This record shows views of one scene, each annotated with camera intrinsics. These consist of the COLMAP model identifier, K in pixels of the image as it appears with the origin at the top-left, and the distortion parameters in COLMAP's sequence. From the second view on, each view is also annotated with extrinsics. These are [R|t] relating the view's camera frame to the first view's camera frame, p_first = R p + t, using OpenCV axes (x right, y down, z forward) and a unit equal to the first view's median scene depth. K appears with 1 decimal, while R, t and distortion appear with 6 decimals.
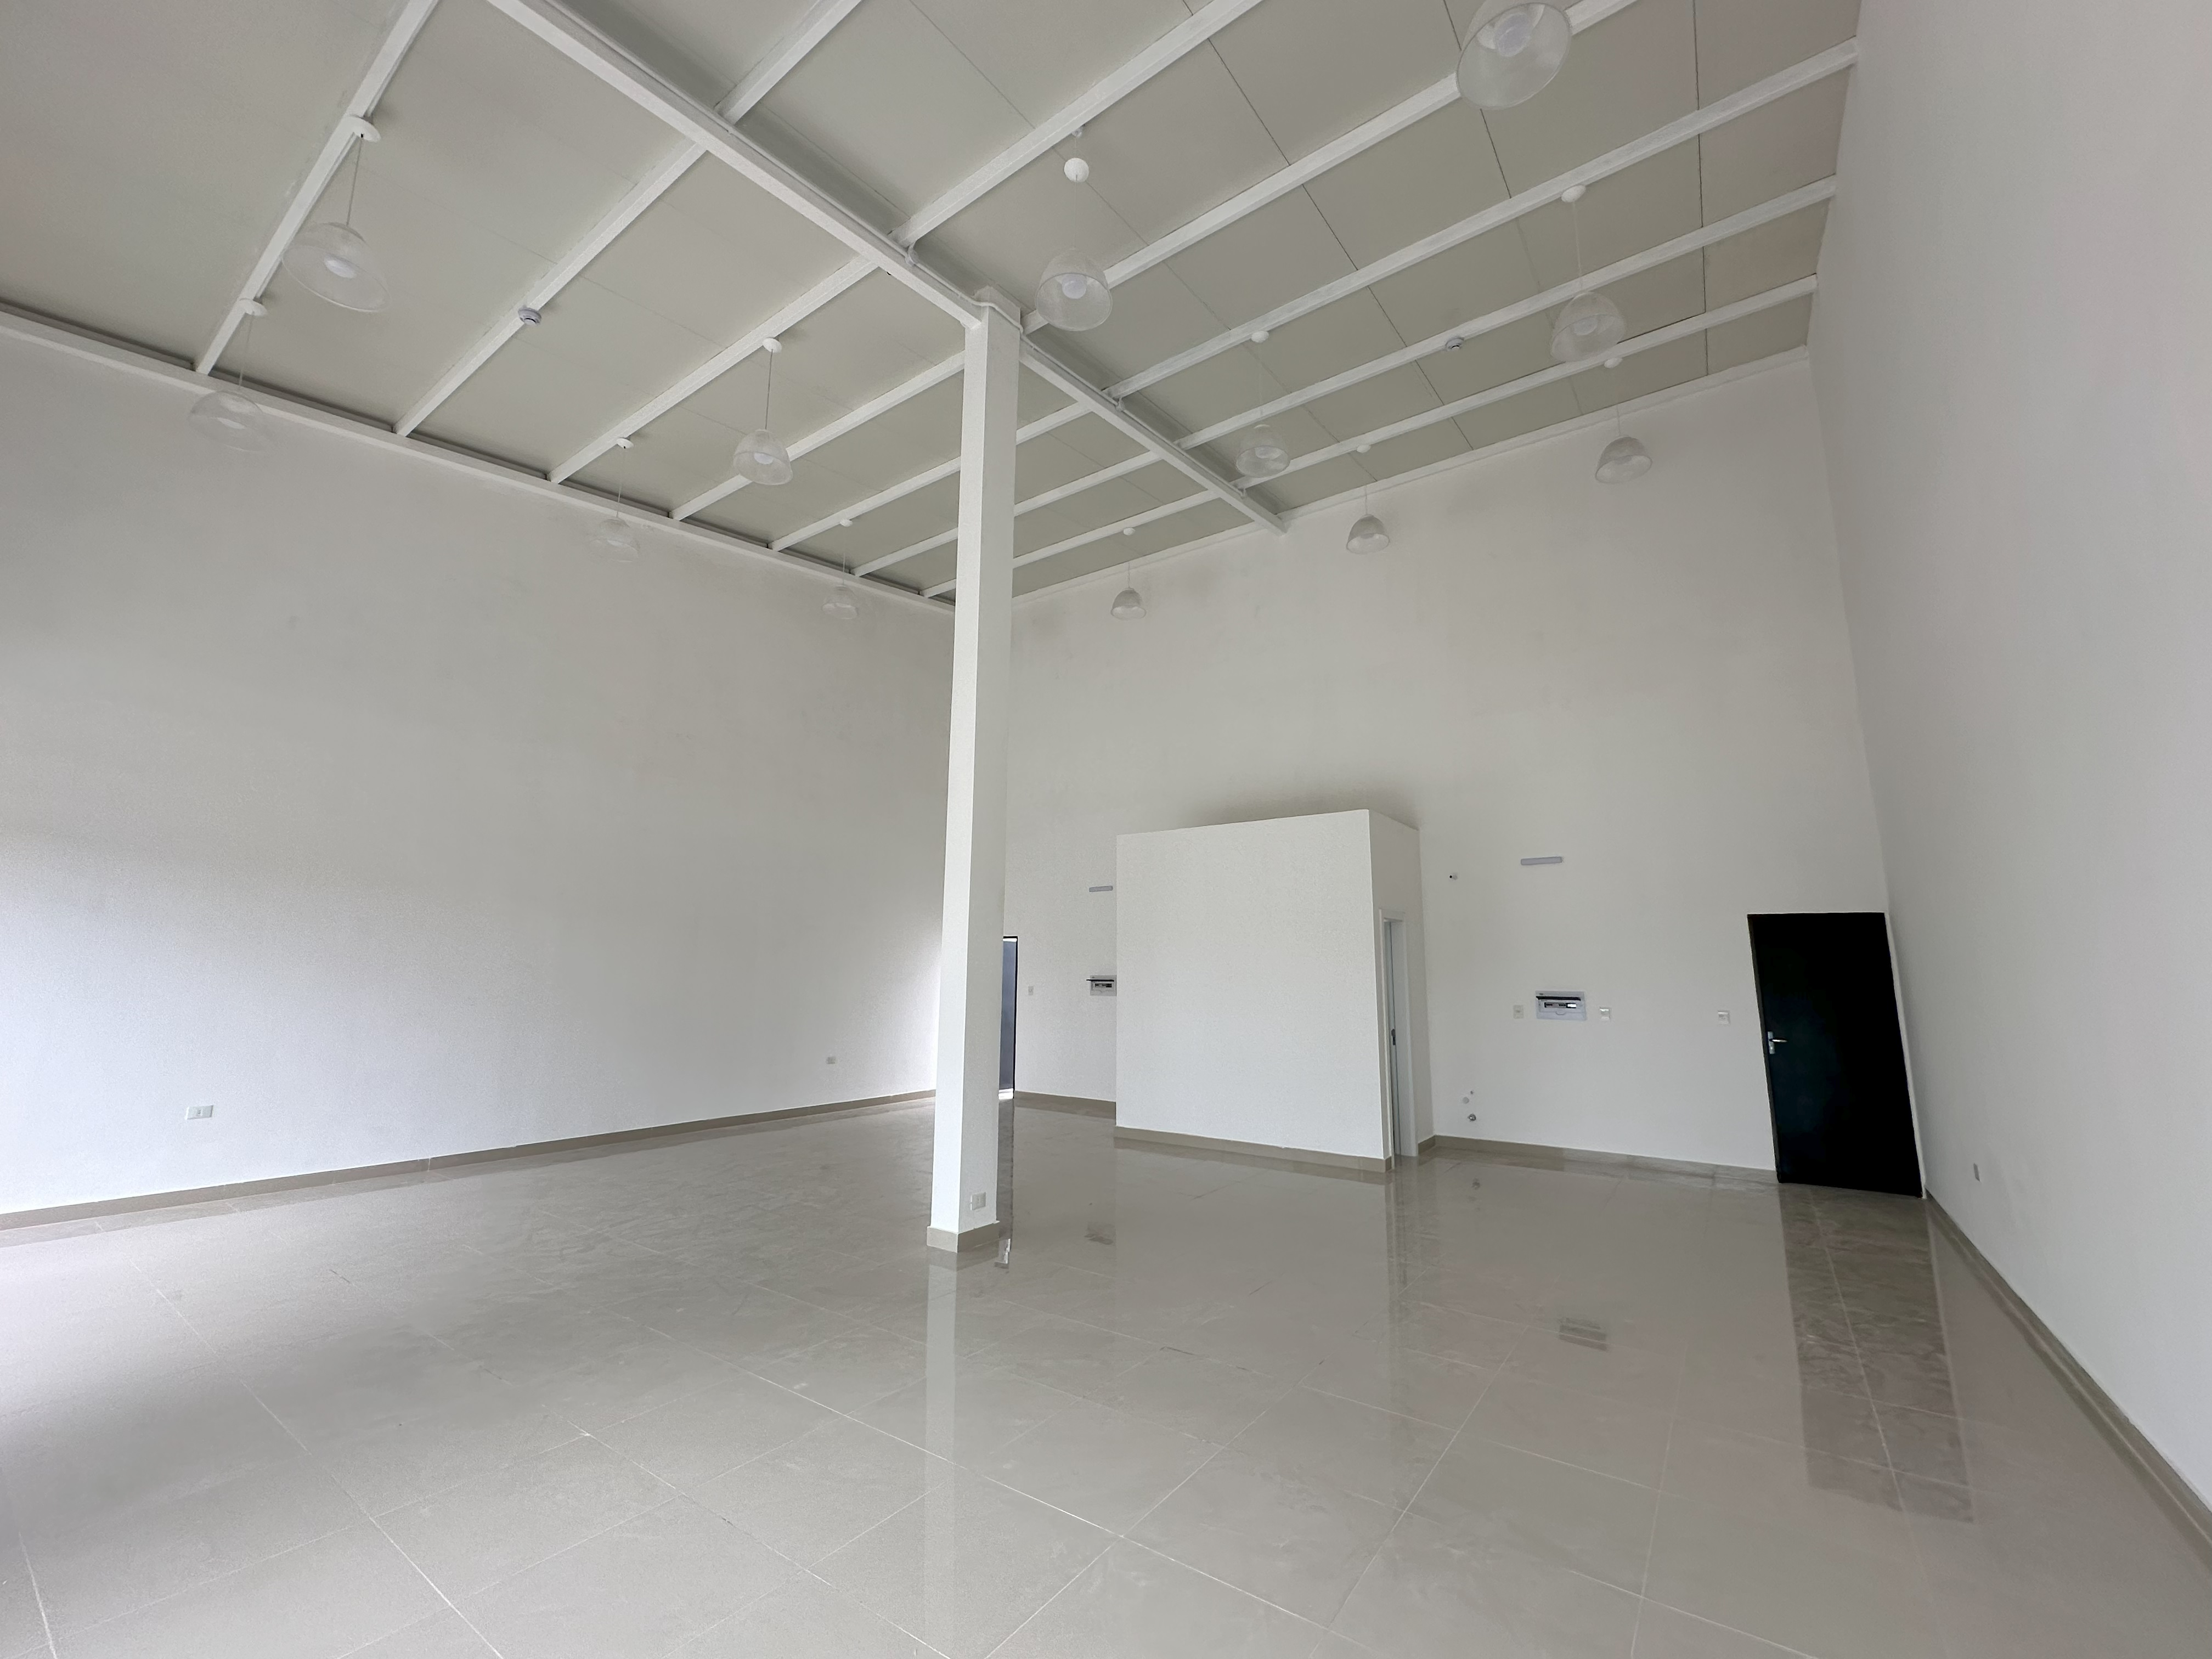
lens RADIAL K [[878.2, 0, 1104.3], [0, 878.2, 820.2], [0, 0, 1]] dist [-0.012787, -0.000085]
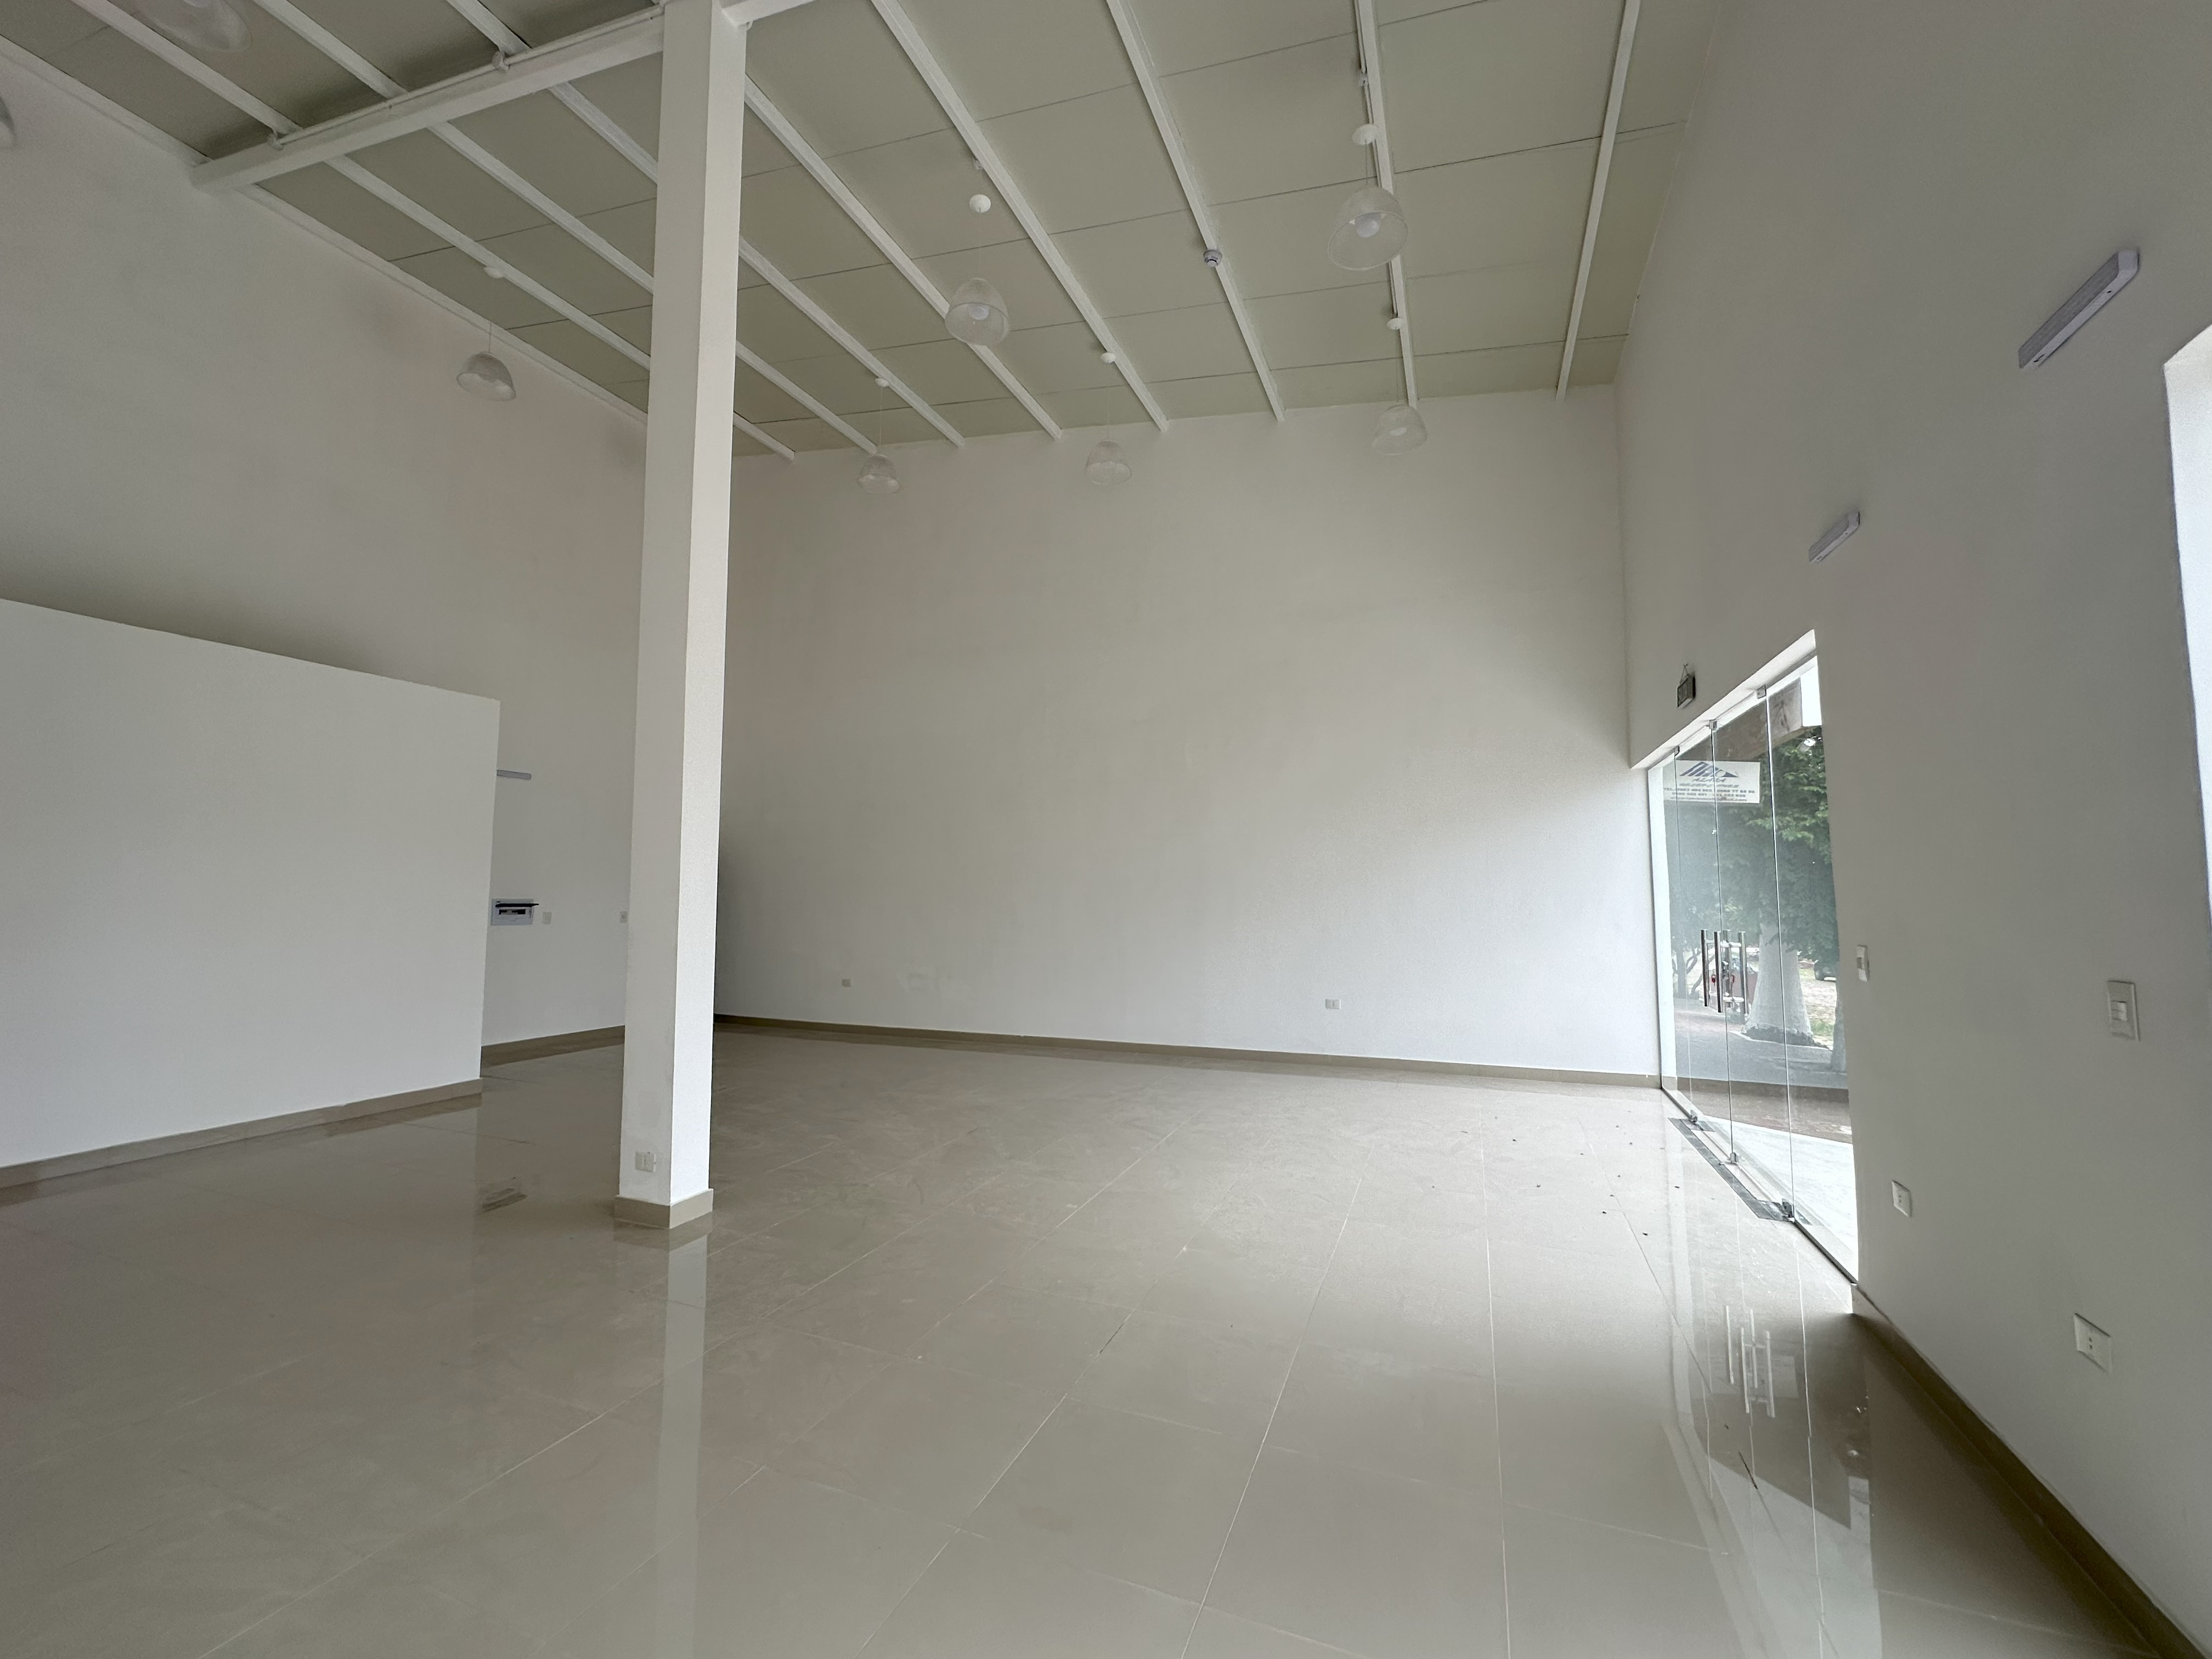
lens RADIAL K [[878.2, 0, 1108.9], [0, 878.2, 832.6], [0, 0, 1]] dist [-0.012787, -0.000085]
pose [[-0.174523, 0.050430, 0.983361, -0.650035], [-0.179799, 0.980265, -0.082181, 0.073896], [-0.968098, -0.191150, -0.162011, 0.488532]]
